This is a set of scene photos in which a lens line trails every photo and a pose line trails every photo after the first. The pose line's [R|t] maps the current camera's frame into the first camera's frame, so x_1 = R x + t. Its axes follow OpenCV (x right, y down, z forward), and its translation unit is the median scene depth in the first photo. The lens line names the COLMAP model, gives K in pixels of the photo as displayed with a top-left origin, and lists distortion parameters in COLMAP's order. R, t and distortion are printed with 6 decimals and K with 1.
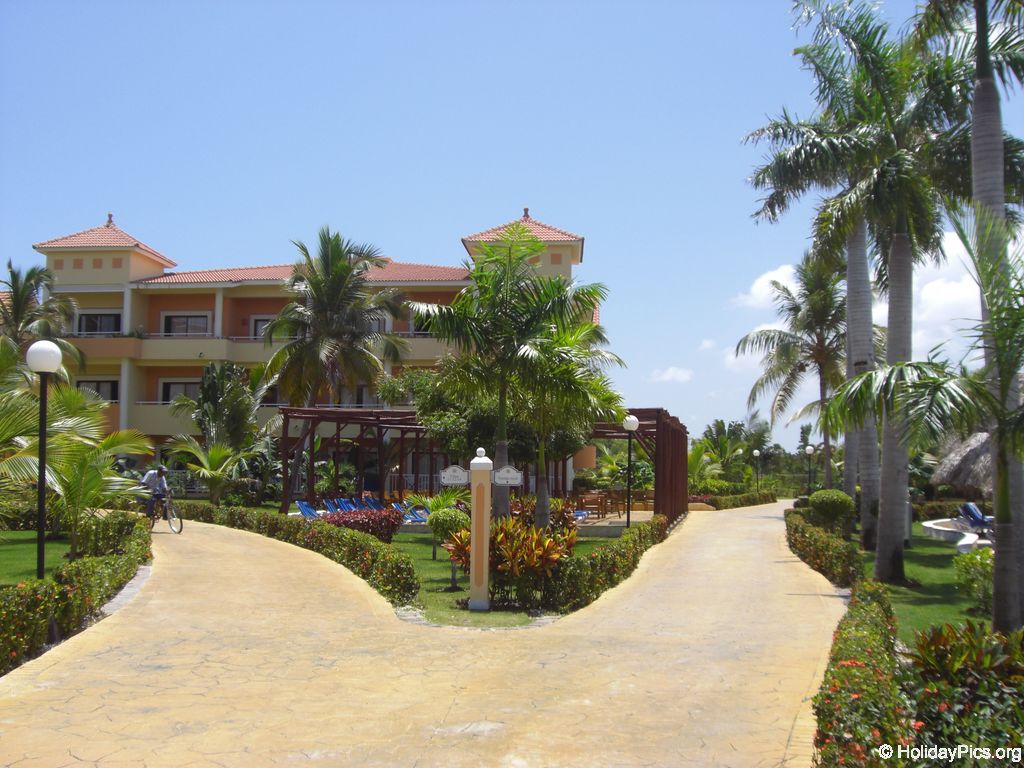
lens RADIAL K [[1130.0, 0, 505.0], [0, 1130.0, 377.8], [0, 0, 1]] dist [-0.241202, 0.277609]
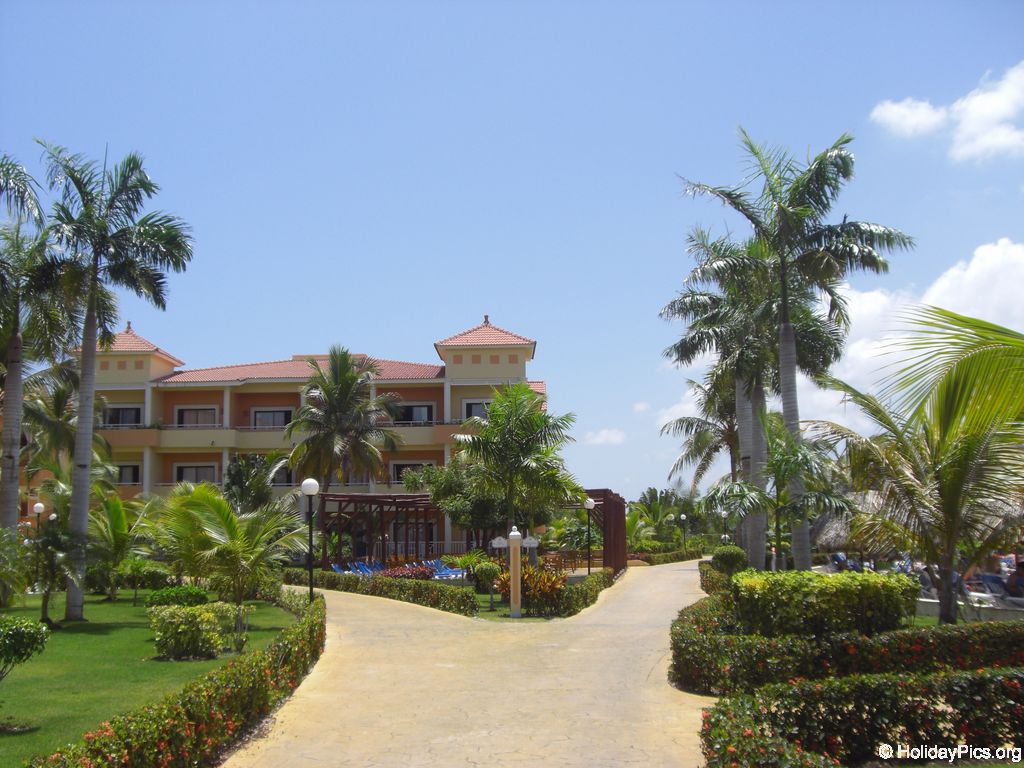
lens RADIAL K [[1130.0, 0, 505.0], [0, 1130.0, 377.8], [0, 0, 1]] dist [-0.241202, 0.277609]
pose [[0.998115, -0.014680, 0.059594, -0.047445], [0.018042, 0.998252, -0.056275, -0.024546], [-0.058664, 0.057244, 0.996635, -0.265904]]
